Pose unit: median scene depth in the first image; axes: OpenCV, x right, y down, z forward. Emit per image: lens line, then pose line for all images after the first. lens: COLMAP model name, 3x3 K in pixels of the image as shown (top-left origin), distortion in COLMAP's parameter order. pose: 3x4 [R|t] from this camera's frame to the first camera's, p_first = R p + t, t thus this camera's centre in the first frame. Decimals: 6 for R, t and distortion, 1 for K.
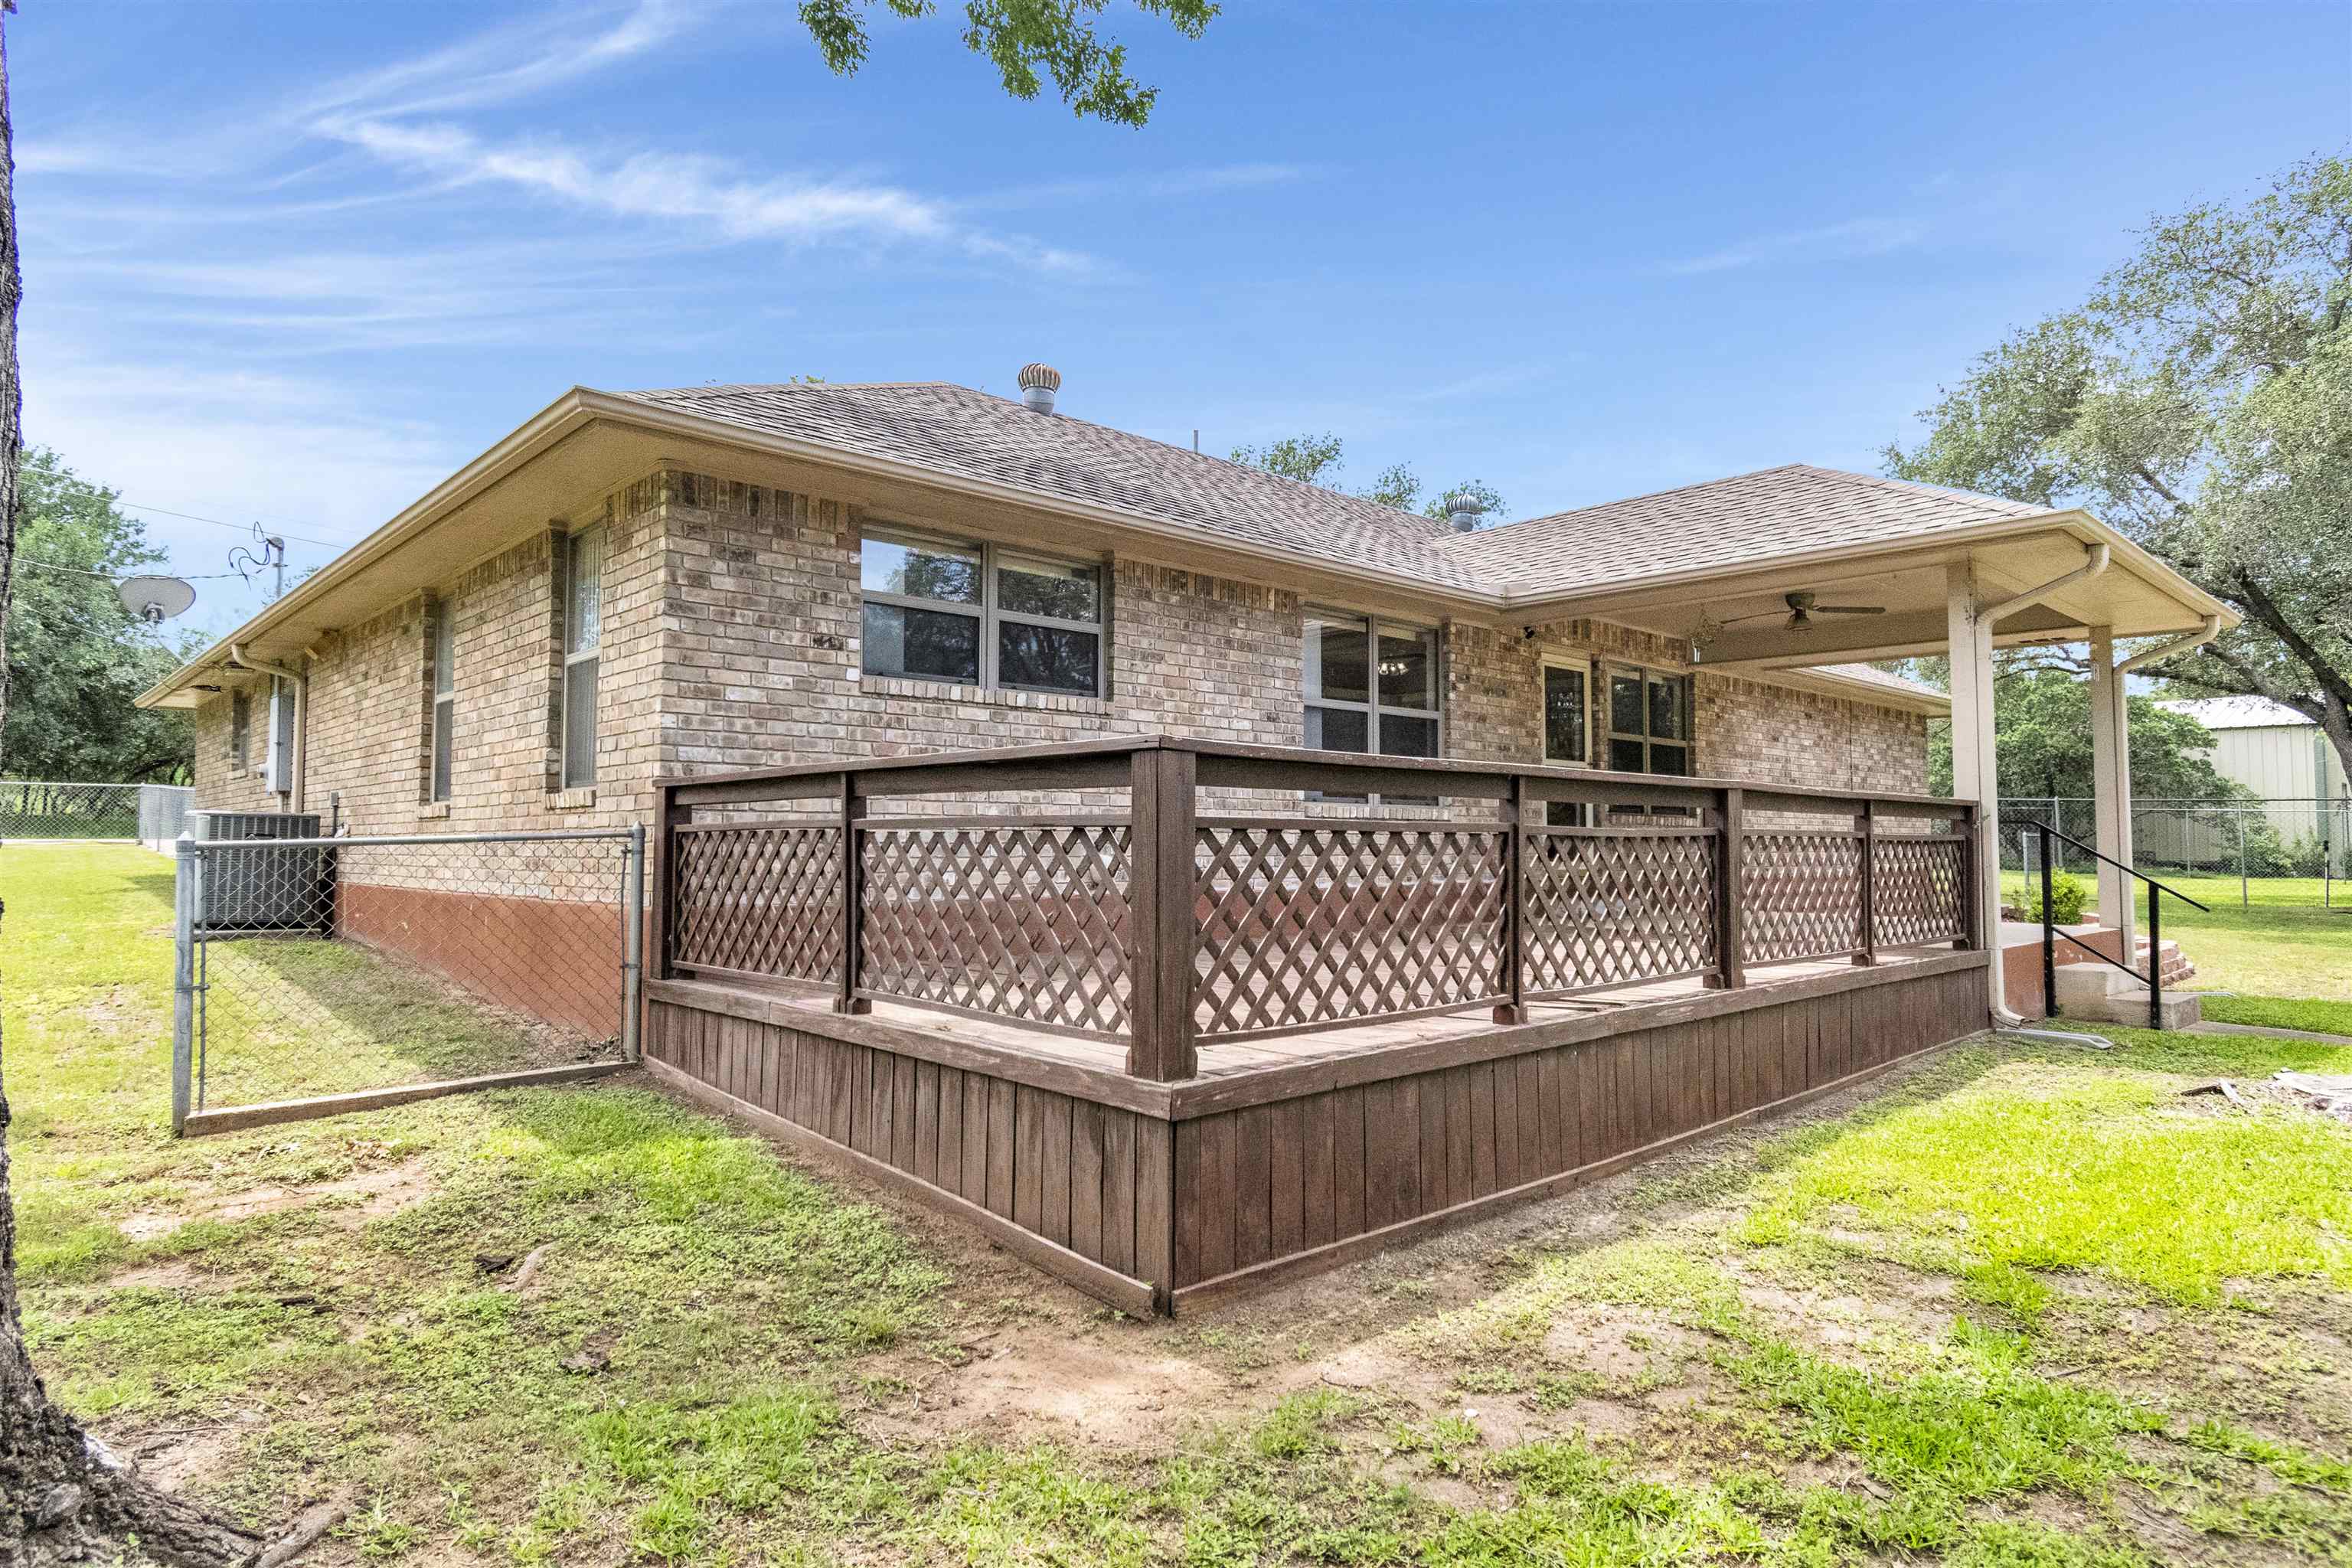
lens RADIAL K [[1319.8, 0, 1171.9], [0, 1319.8, 772.2], [0, 0, 1]] dist [-0.001885, -0.001773]
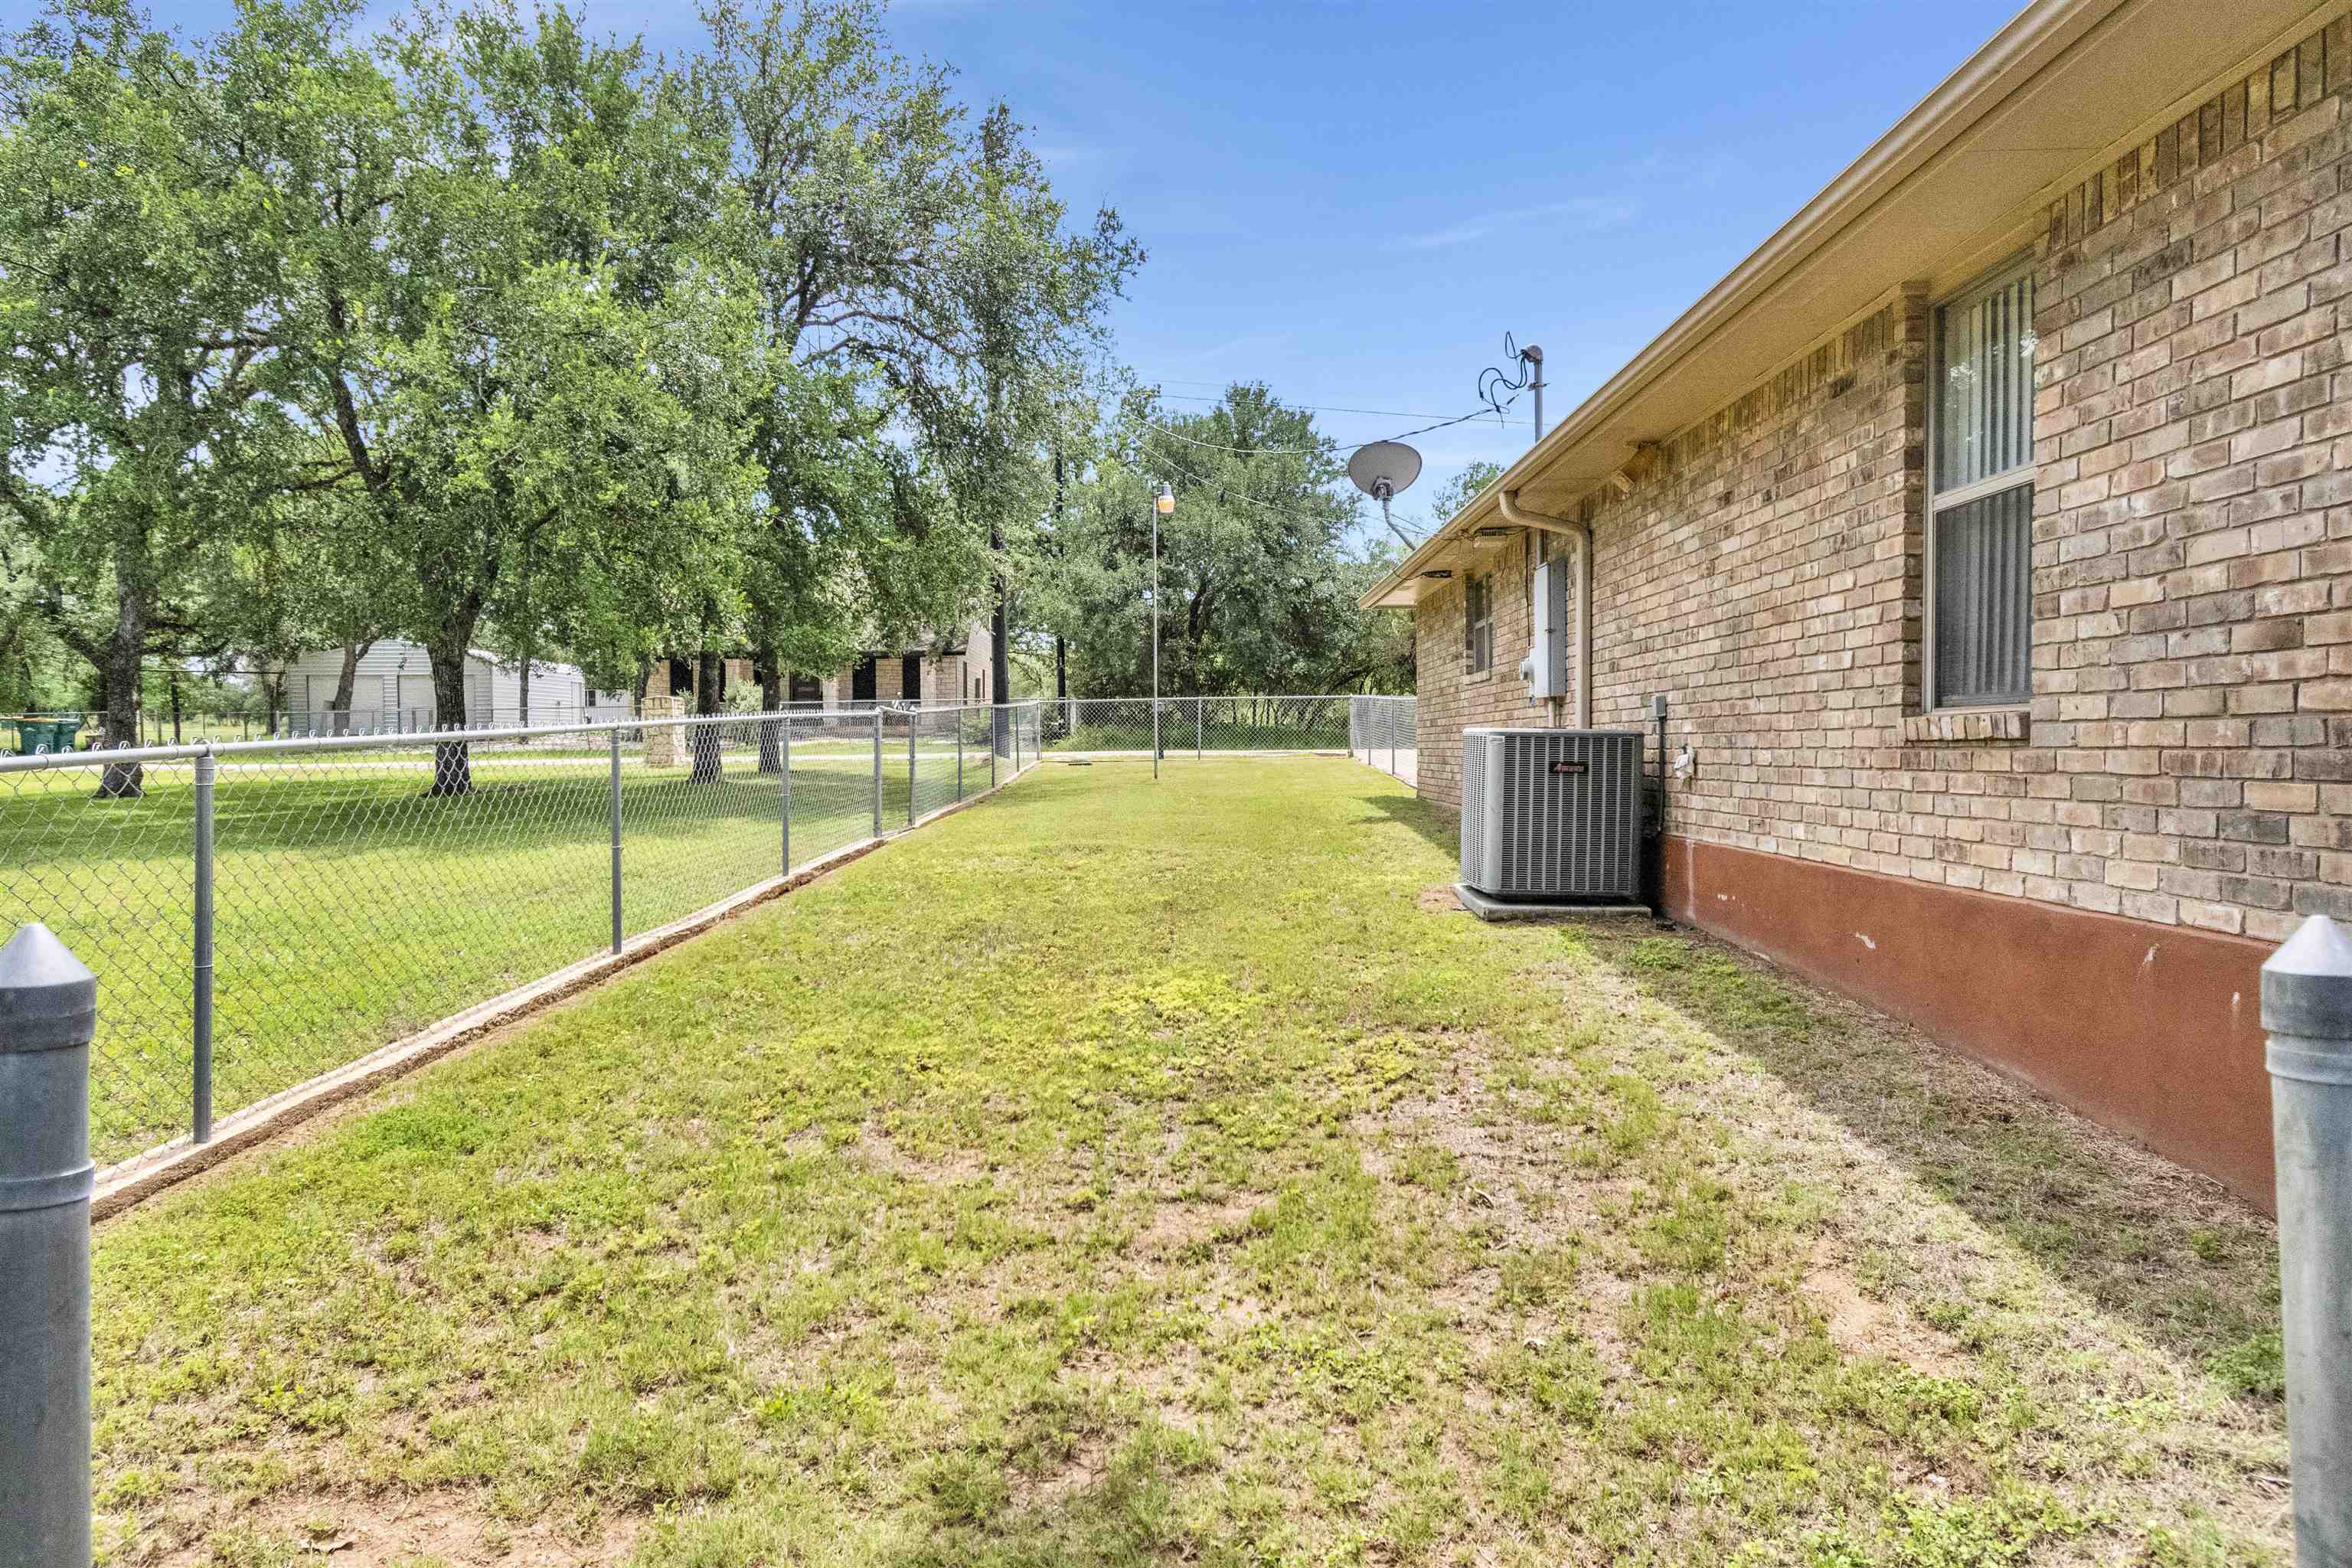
lens RADIAL K [[1319.8, 0, 1171.9], [0, 1319.8, 772.2], [0, 0, 1]] dist [-0.001885, -0.001773]
pose [[0.717901, 0.012002, -0.696041, -0.319125], [0.041359, 0.997350, 0.059856, 0.003656], [0.694915, -0.071759, 0.715502, 0.331233]]
